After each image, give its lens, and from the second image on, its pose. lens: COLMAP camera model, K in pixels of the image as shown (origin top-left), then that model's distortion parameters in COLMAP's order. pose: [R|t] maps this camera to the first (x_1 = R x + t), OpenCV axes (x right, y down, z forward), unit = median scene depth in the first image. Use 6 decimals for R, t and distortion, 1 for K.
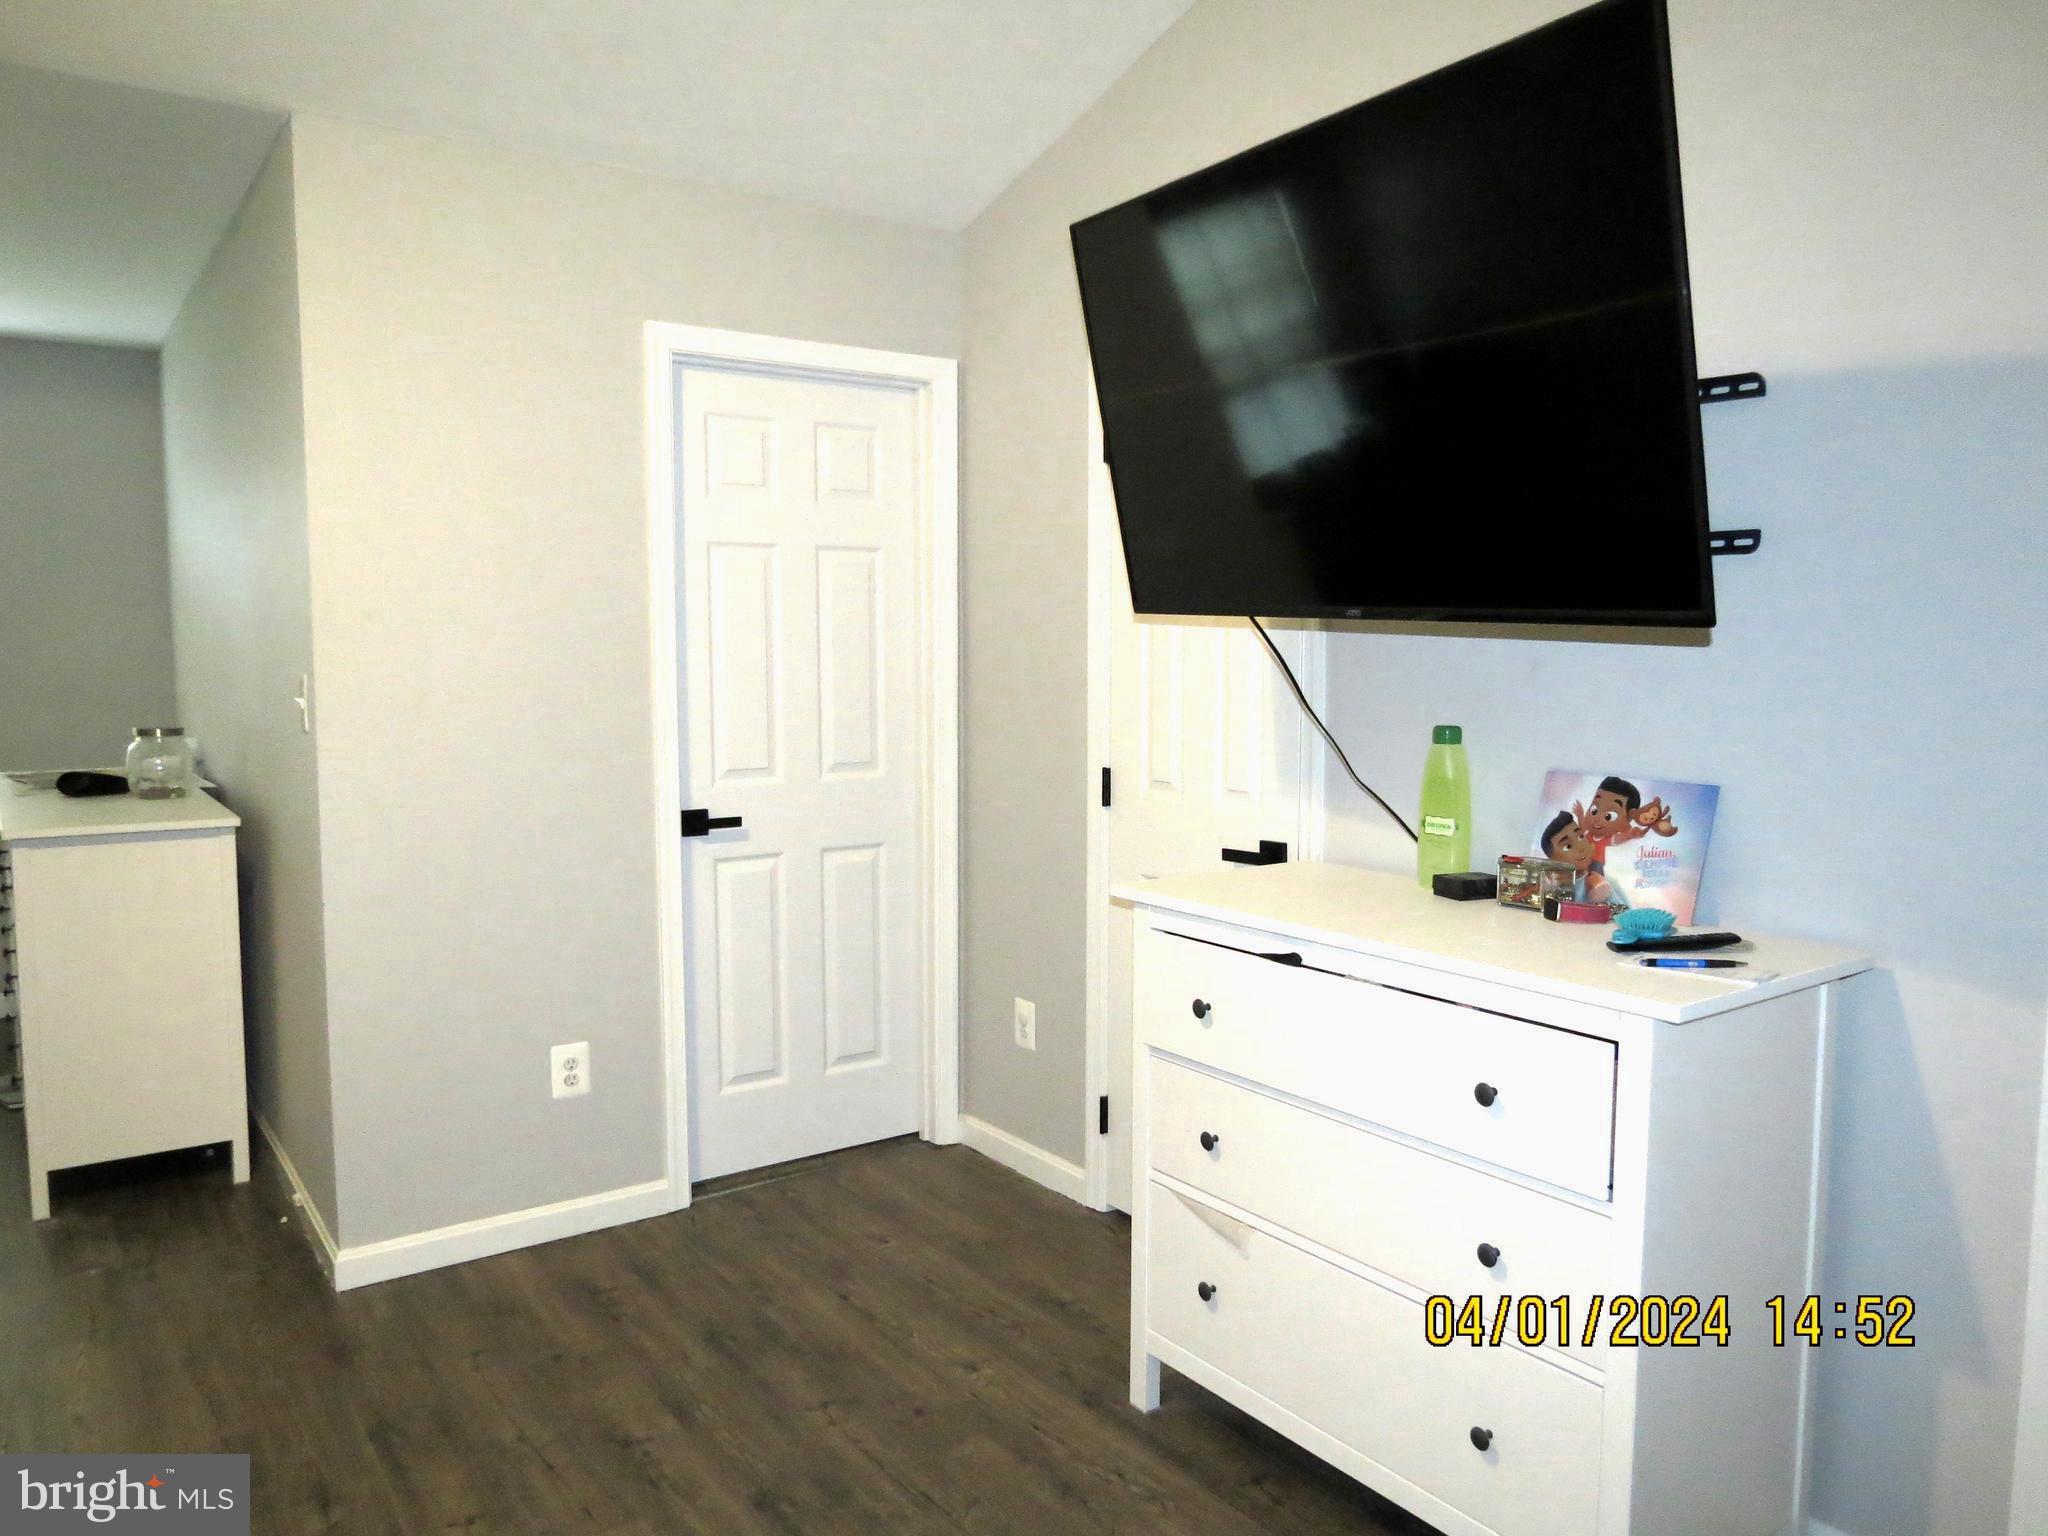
lens RADIAL K [[1459.8, 0, 1036.9], [0, 1459.8, 762.5], [0, 0, 1]] dist [-0.041725, 0.027013]
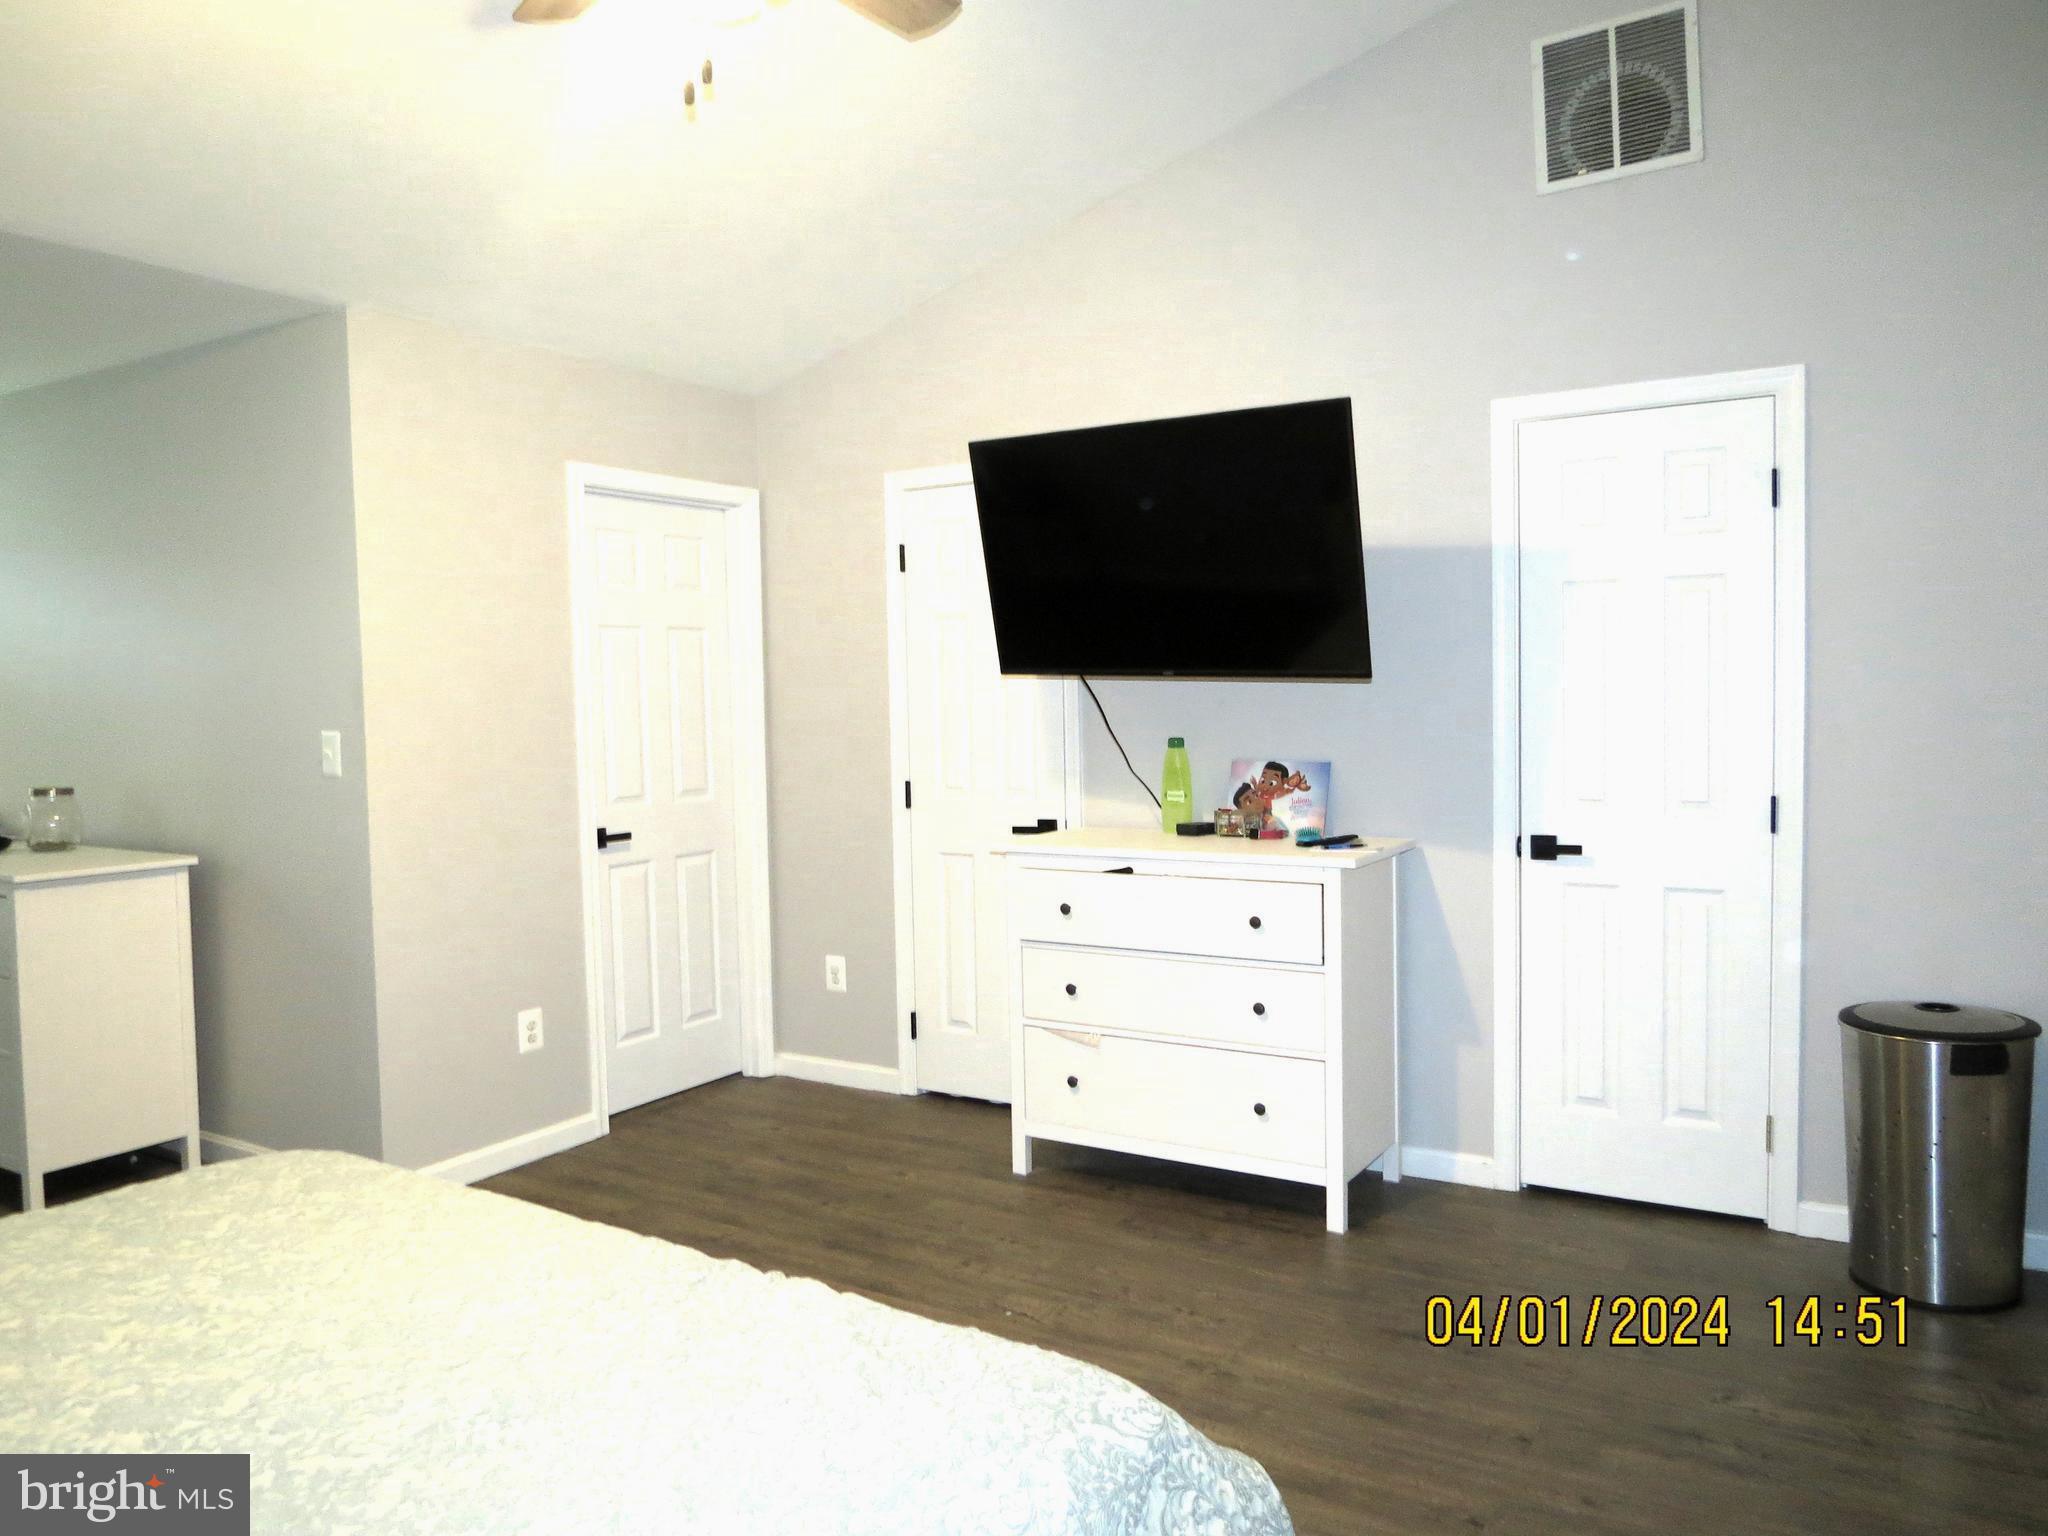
lens RADIAL K [[1474.8, 0, 1036.9], [0, 1474.8, 764.9], [0, 0, 1]] dist [-0.014170, -0.002581]
pose [[0.919091, -0.039427, 0.392069, -0.416281], [0.053118, 0.998297, -0.024128, 0.030419], [-0.390450, 0.043002, 0.919619, -0.402934]]
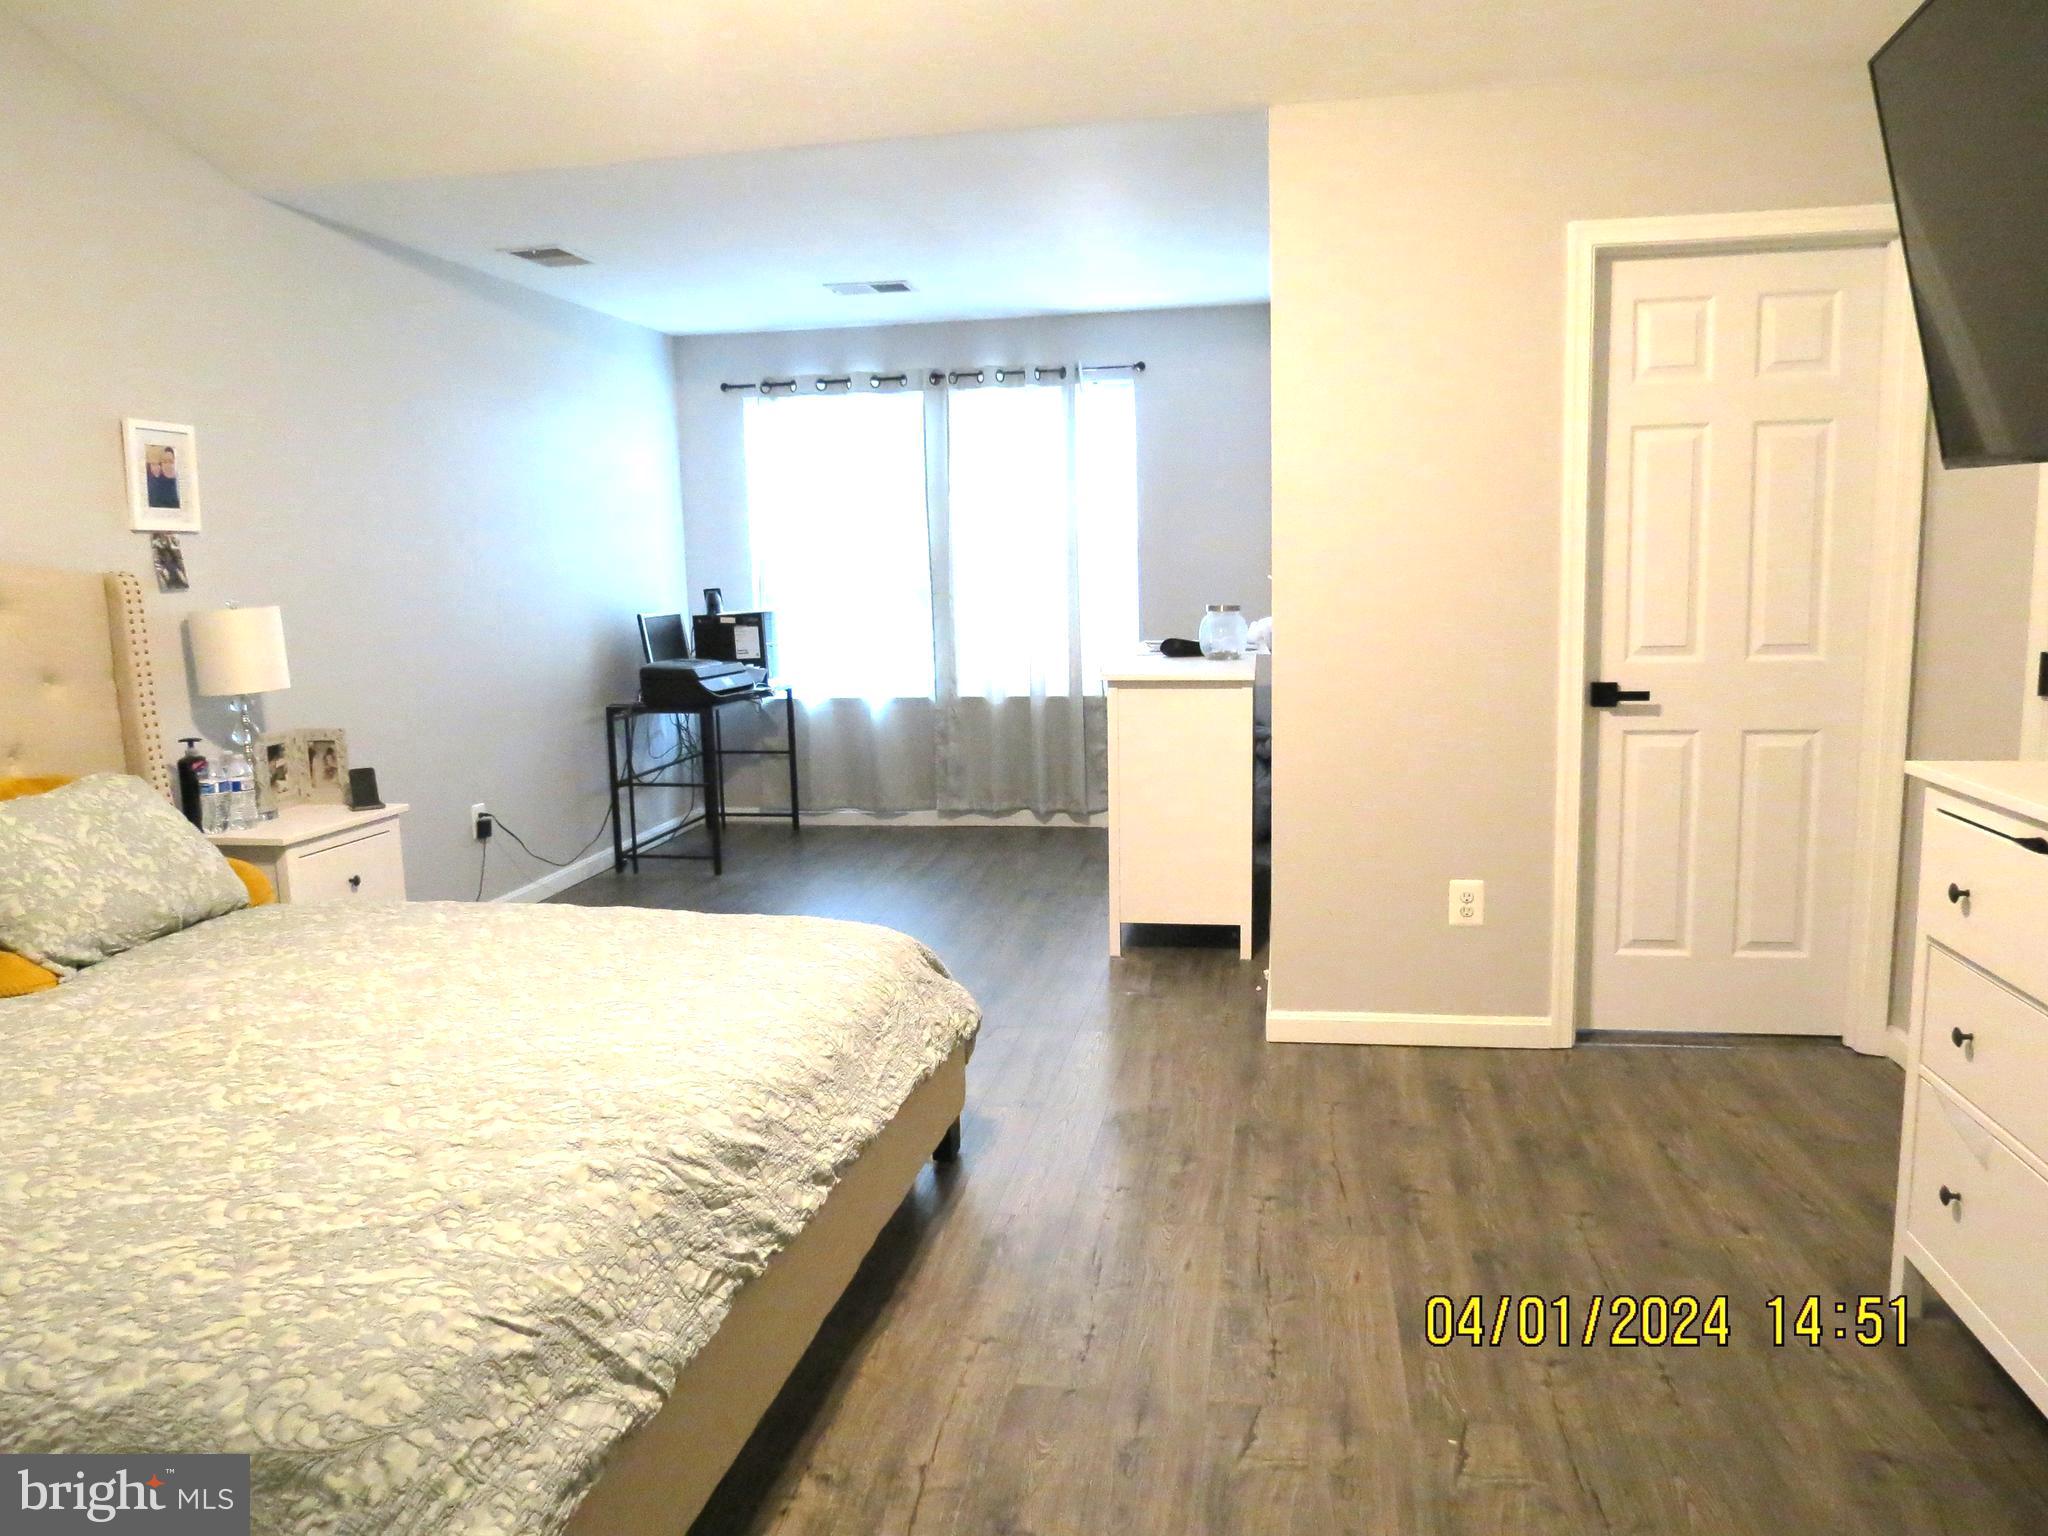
lens RADIAL K [[1474.8, 0, 1036.9], [0, 1474.8, 764.9], [0, 0, 1]] dist [-0.014170, -0.002581]
pose [[0.702503, 0.081172, -0.707036, 0.255968], [-0.036052, 0.996258, 0.078555, 0.024583], [0.710767, -0.029695, 0.702801, -0.054906]]
